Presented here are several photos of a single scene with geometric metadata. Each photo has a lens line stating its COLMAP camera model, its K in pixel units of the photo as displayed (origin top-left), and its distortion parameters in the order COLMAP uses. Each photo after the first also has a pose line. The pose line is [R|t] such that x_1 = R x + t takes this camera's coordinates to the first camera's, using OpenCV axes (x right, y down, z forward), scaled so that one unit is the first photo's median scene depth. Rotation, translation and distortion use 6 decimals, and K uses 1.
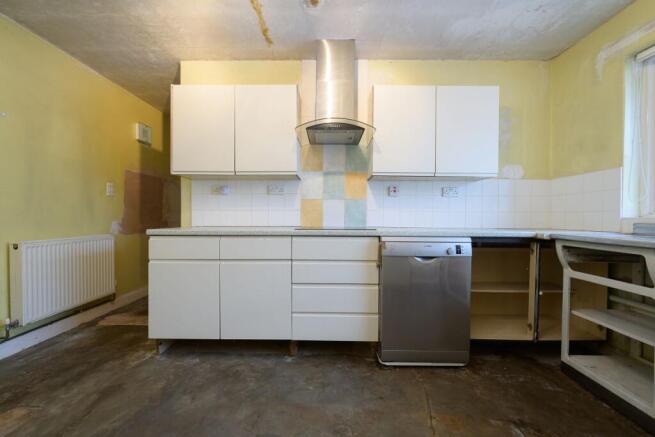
lens RADIAL K [[260.9, 0, 325.6], [0, 260.9, 218.9], [0, 0, 1]] dist [-0.006174, 0.000624]
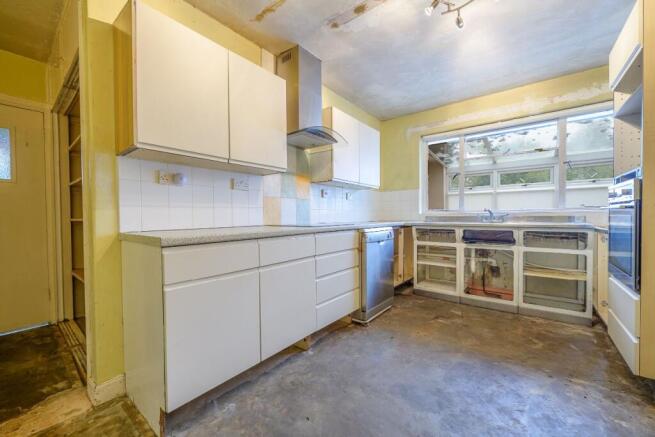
lens RADIAL K [[260.9, 0, 328.2], [0, 260.9, 219.8], [0, 0, 1]] dist [-0.006174, 0.000624]
pose [[0.604062, -0.024235, 0.796569, -0.934503], [0.017071, 0.999702, 0.017470, -0.005330], [-0.796755, 0.003045, 0.604295, 0.321894]]
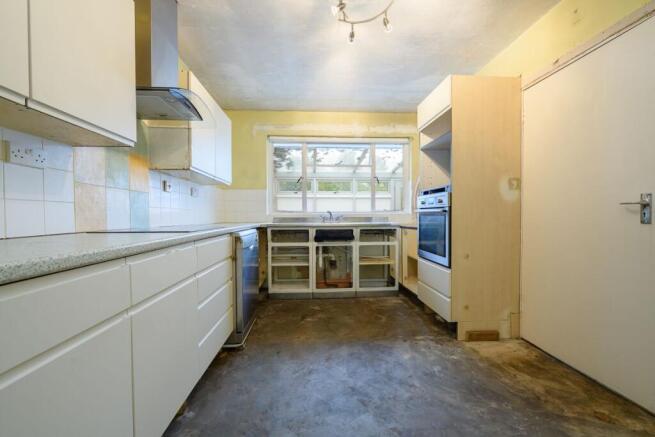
lens RADIAL K [[260.9, 0, 327.1], [0, 260.9, 219.4], [0, 0, 1]] dist [-0.006174, 0.000624]
pose [[-0.081784, -0.019666, 0.996456, -0.893717], [0.010722, 0.999730, 0.020611, -0.006373], [-0.996592, 0.012369, -0.081551, 0.691380]]
